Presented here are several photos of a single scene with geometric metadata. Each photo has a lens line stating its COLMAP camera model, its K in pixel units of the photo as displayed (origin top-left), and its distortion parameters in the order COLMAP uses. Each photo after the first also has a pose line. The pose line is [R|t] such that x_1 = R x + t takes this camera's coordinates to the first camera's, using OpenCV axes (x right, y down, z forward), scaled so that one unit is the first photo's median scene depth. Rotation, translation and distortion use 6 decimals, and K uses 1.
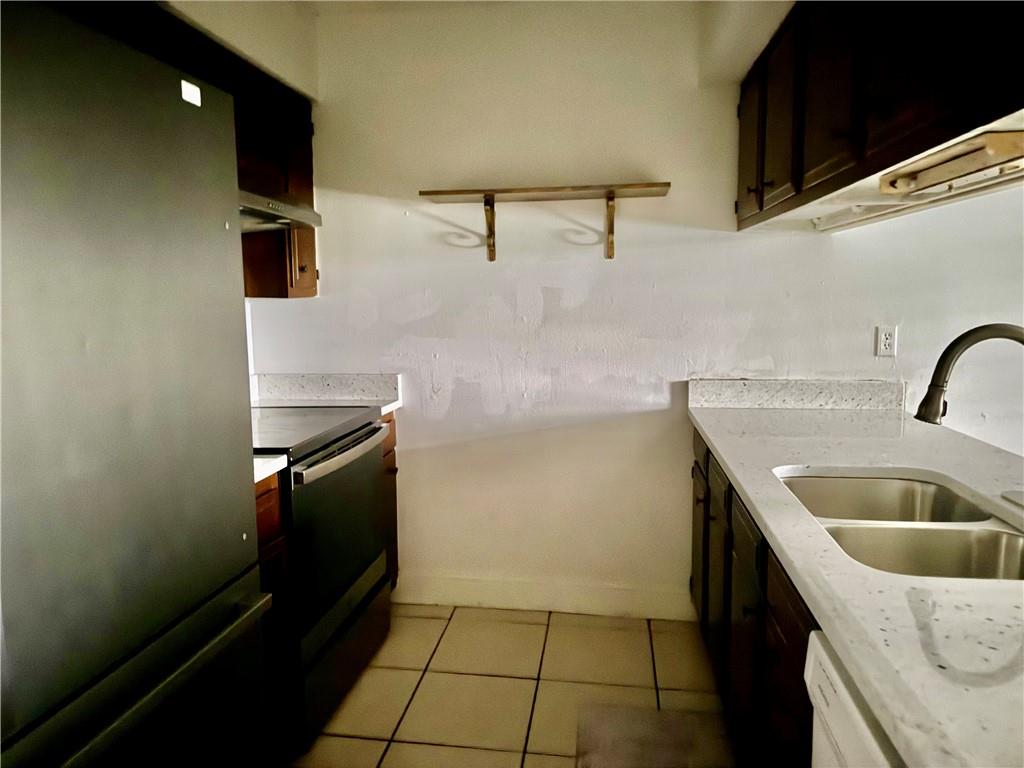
lens RADIAL K [[725.5, 0, 512.0], [0, 725.5, 384.0], [0, 0, 1]] dist [0.003787, 0.001074]
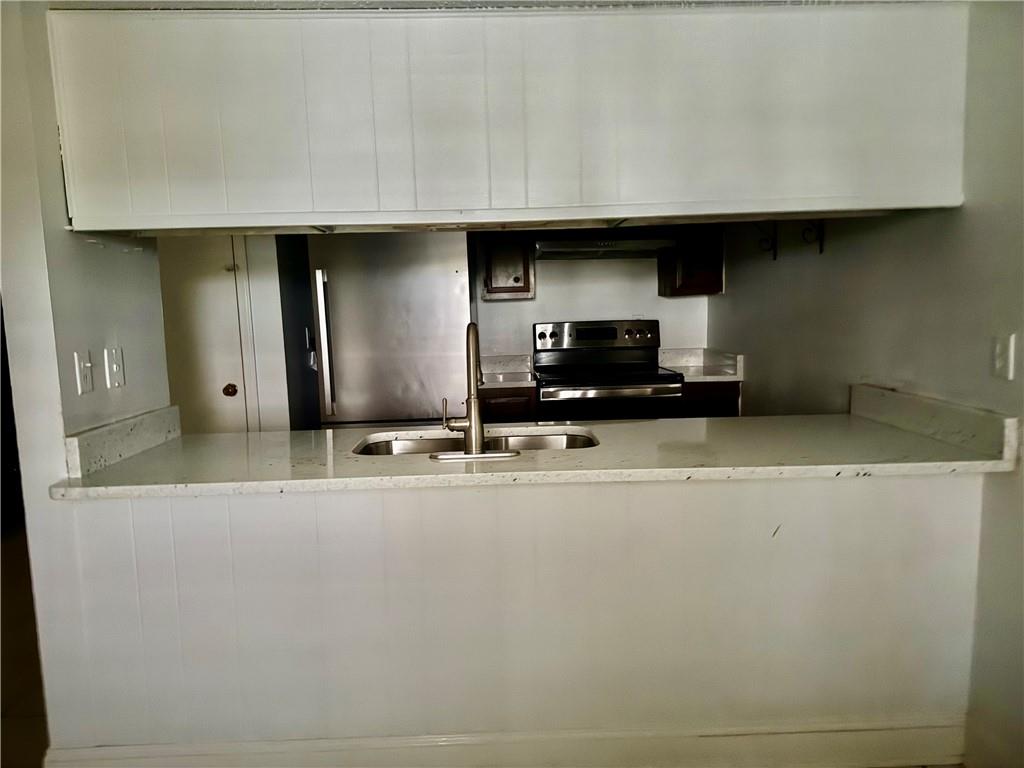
lens RADIAL K [[725.5, 0, 512.0], [0, 725.5, 384.0], [0, 0, 1]] dist [0.003787, 0.001074]
pose [[0.187215, 0.115476, -0.975508, 1.094802], [-0.092376, 0.990735, 0.099550, -0.058440], [0.977966, 0.071476, 0.196148, 0.408492]]
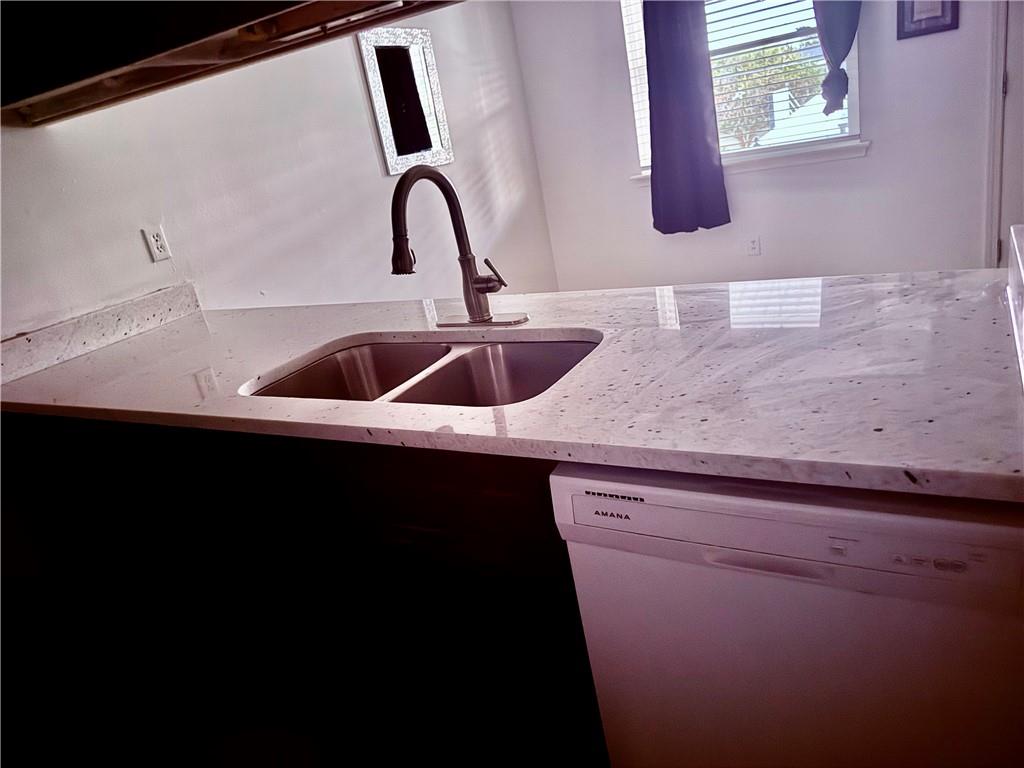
lens RADIAL K [[725.5, 0, 512.0], [0, 725.5, 384.0], [0, 0, 1]] dist [0.003787, 0.001074]
pose [[0.377028, -0.375188, 0.846808, -0.144847], [0.287330, 0.916553, 0.278159, -0.023377], [-0.880506, 0.138440, 0.453368, 0.230352]]
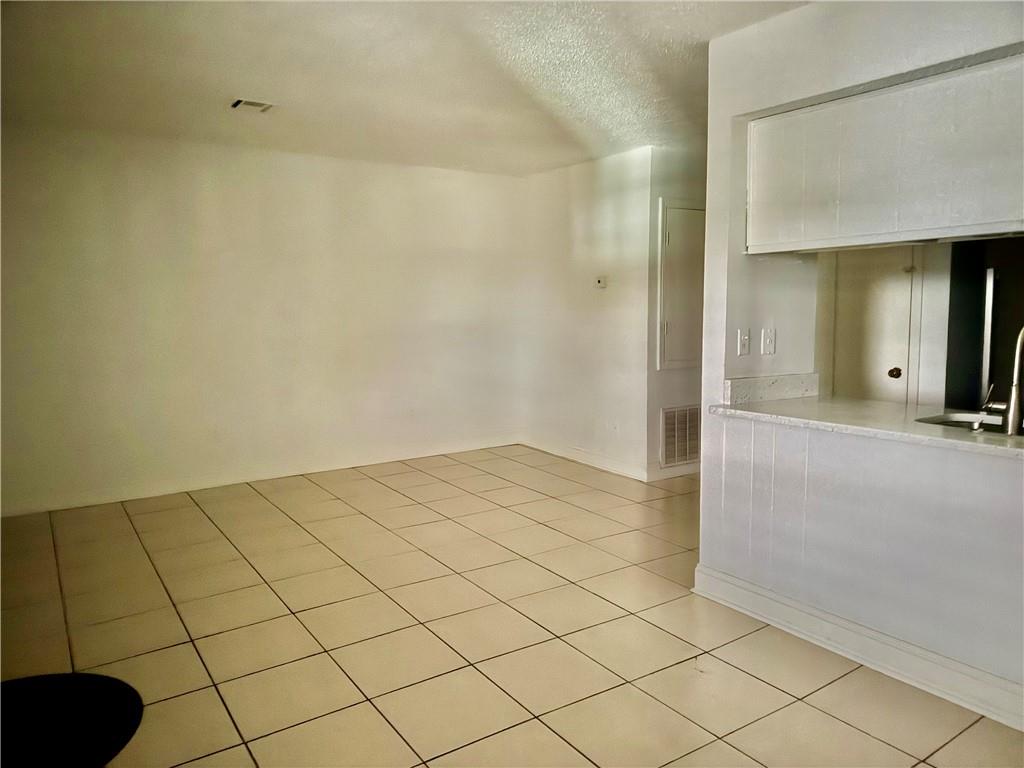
lens RADIAL K [[725.5, 0, 512.0], [0, 725.5, 384.0], [0, 0, 1]] dist [0.003787, 0.001074]
pose [[-0.738951, 0.082727, -0.668661, 1.368854], [-0.066386, 0.978665, 0.194444, -0.094580], [0.670480, 0.188074, -0.717694, 0.733541]]
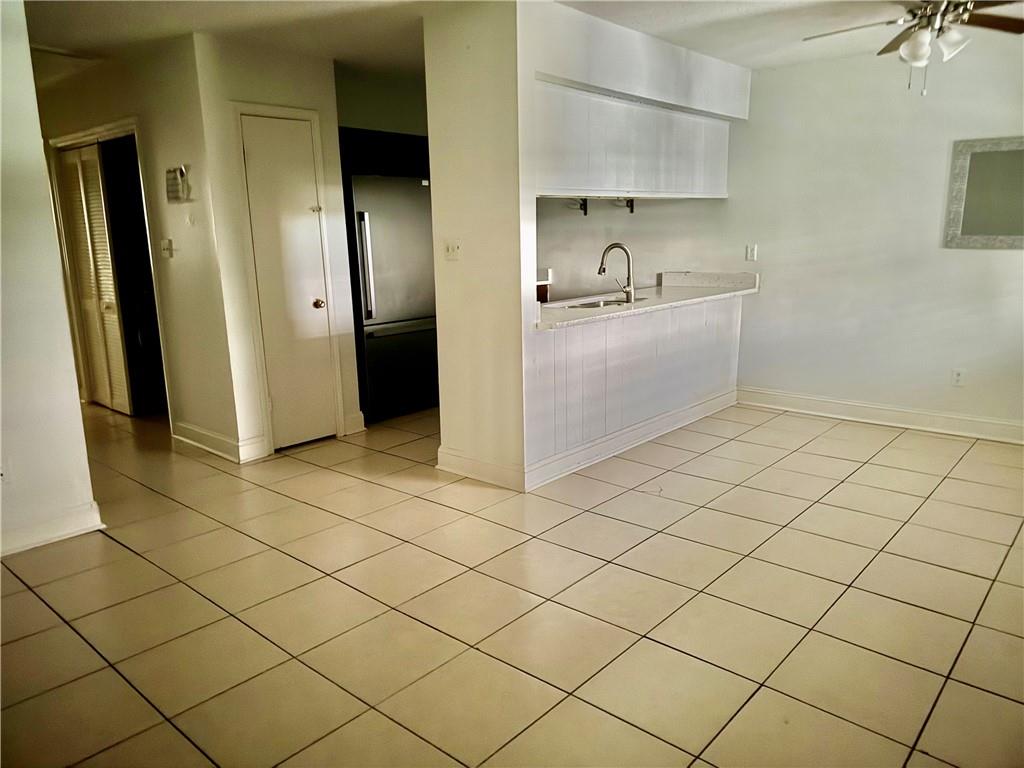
lens RADIAL K [[725.5, 0, 512.0], [0, 725.5, 384.0], [0, 0, 1]] dist [0.003787, 0.001074]
pose [[0.839592, 0.097005, -0.534487, 1.056172], [-0.044344, 0.992882, 0.110544, 0.104630], [0.541405, -0.069111, 0.837917, -1.024652]]
